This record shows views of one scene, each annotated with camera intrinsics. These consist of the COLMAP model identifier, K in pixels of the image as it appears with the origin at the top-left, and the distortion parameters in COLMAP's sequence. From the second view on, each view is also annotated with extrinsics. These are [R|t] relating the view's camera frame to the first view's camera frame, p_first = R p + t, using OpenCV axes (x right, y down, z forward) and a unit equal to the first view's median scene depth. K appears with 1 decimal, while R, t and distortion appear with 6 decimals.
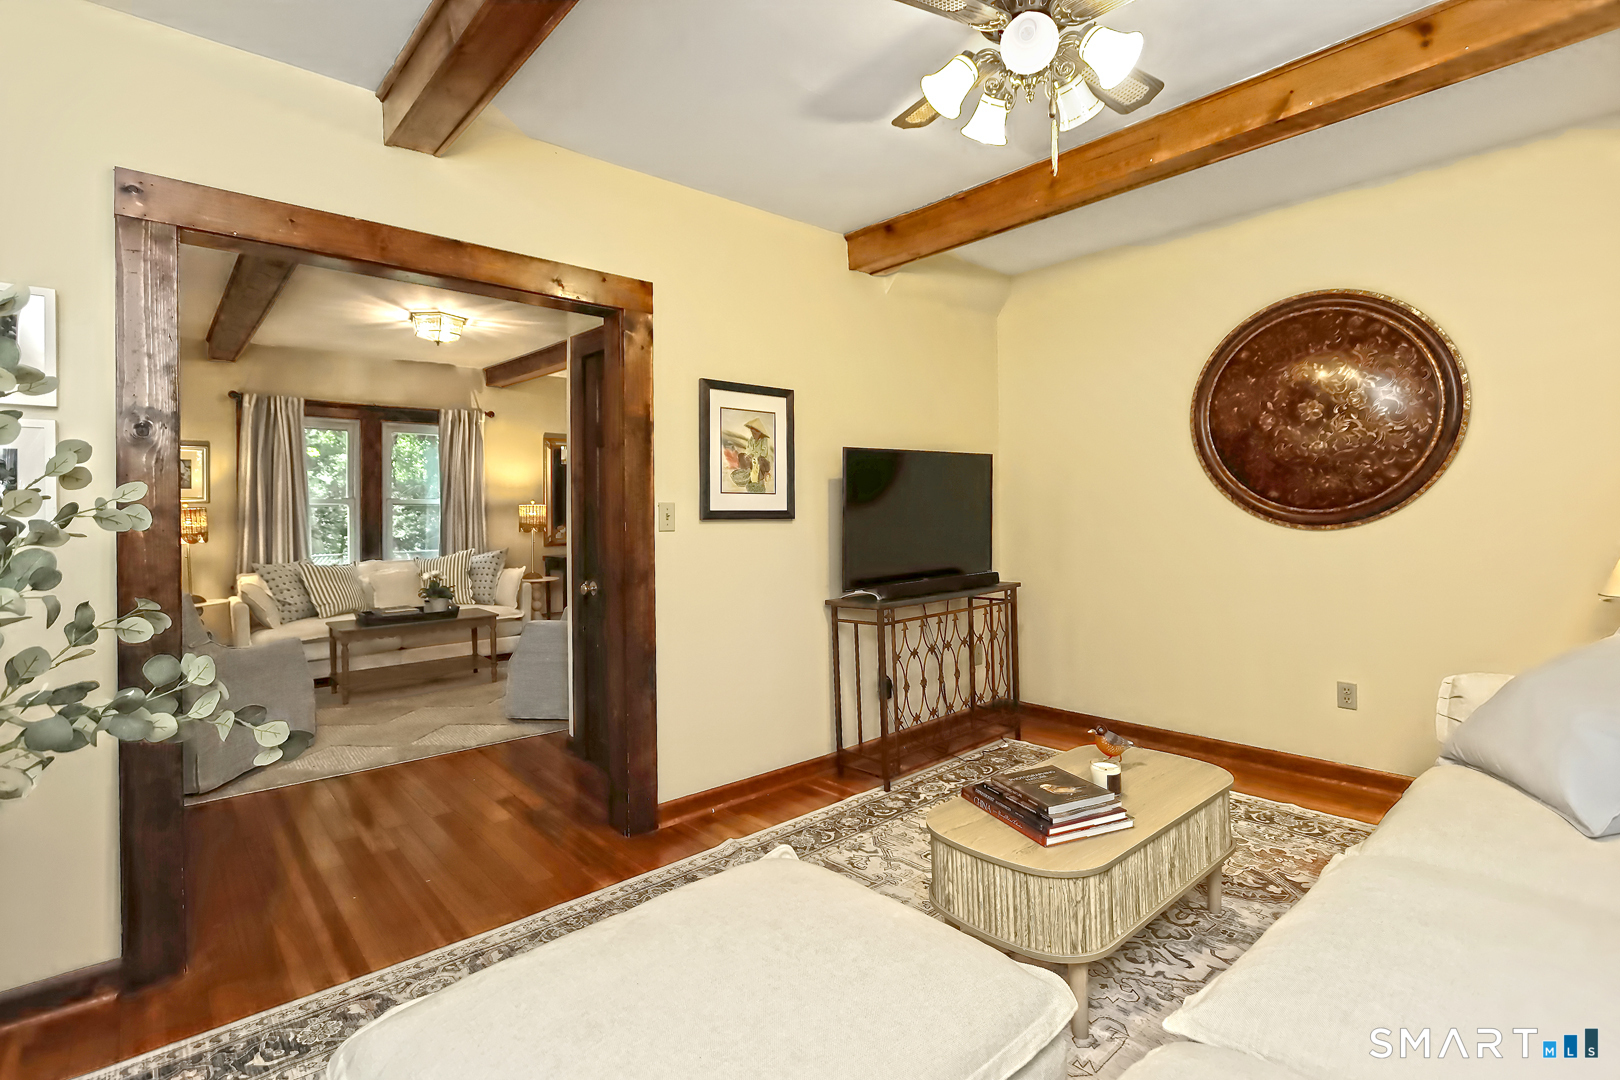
lens RADIAL K [[752.5, 0, 783.2], [0, 752.5, 515.7], [0, 0, 1]] dist [-0.001432, 0.000047]
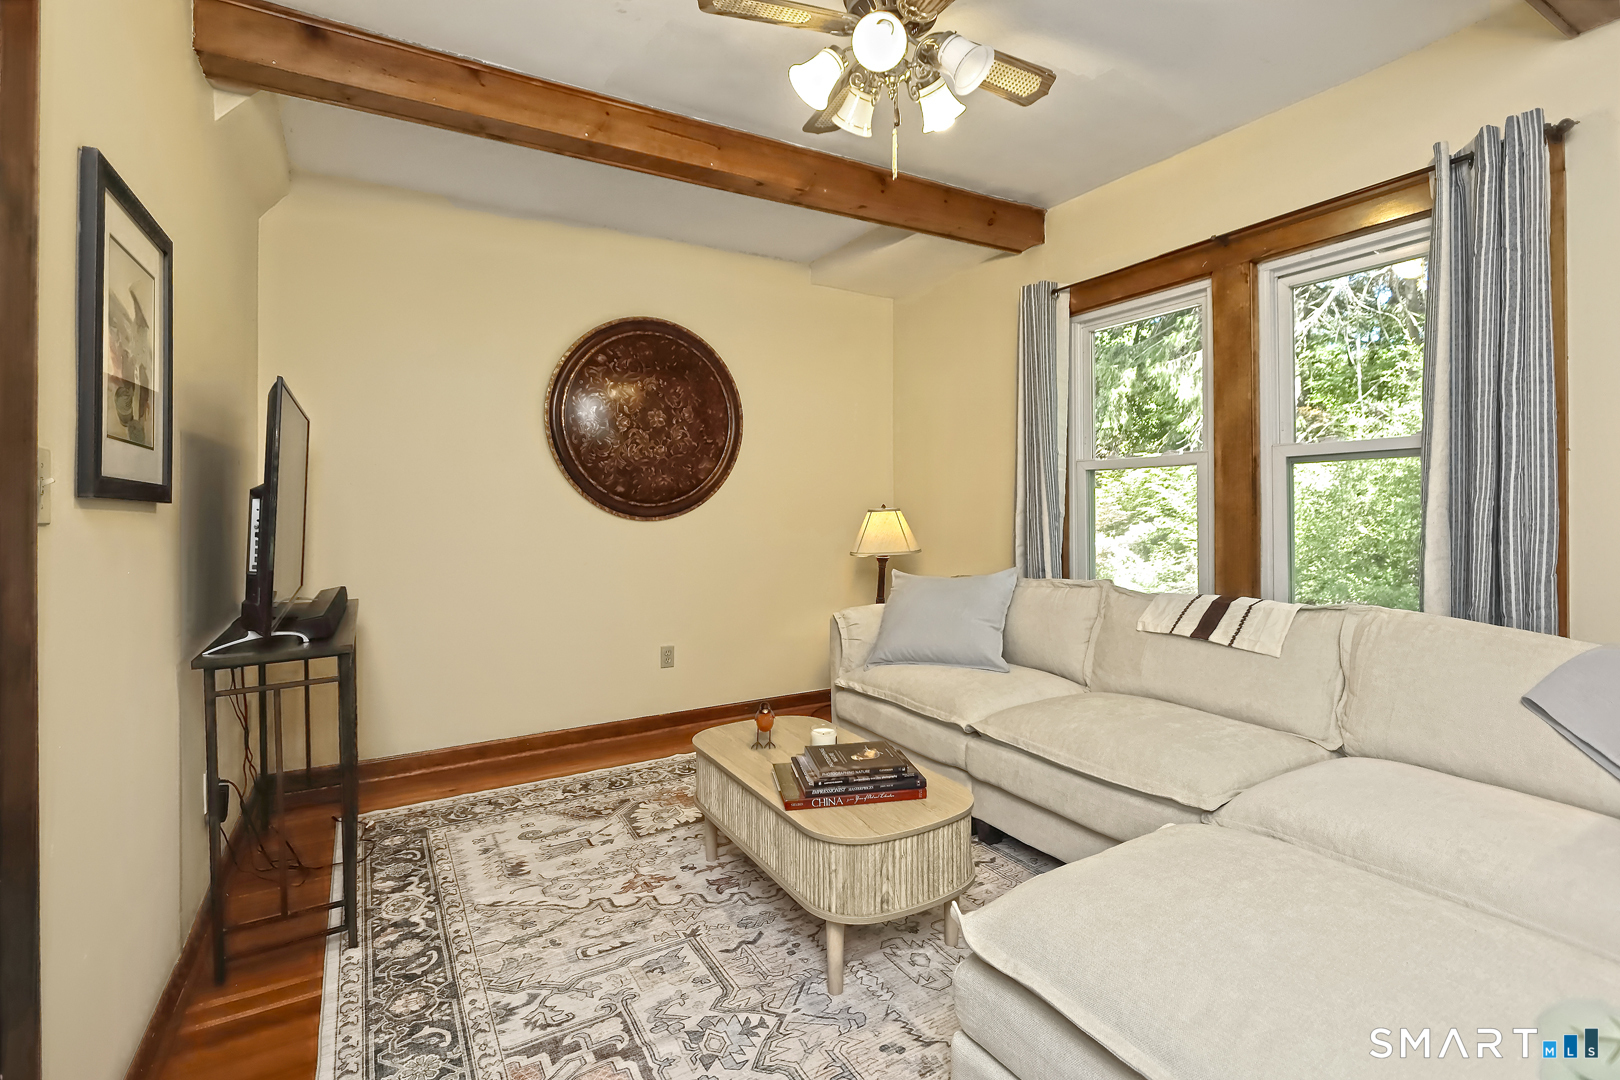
lens RADIAL K [[774.4, 0, 814.8], [0, 774.4, 517.4], [0, 0, 1]] dist [-0.003130, -0.000451]
pose [[0.178234, 0.002298, 0.983985, -0.437382], [0.008596, 0.999955, -0.003892, 0.020857], [-0.983951, 0.009152, 0.178206, 0.534145]]
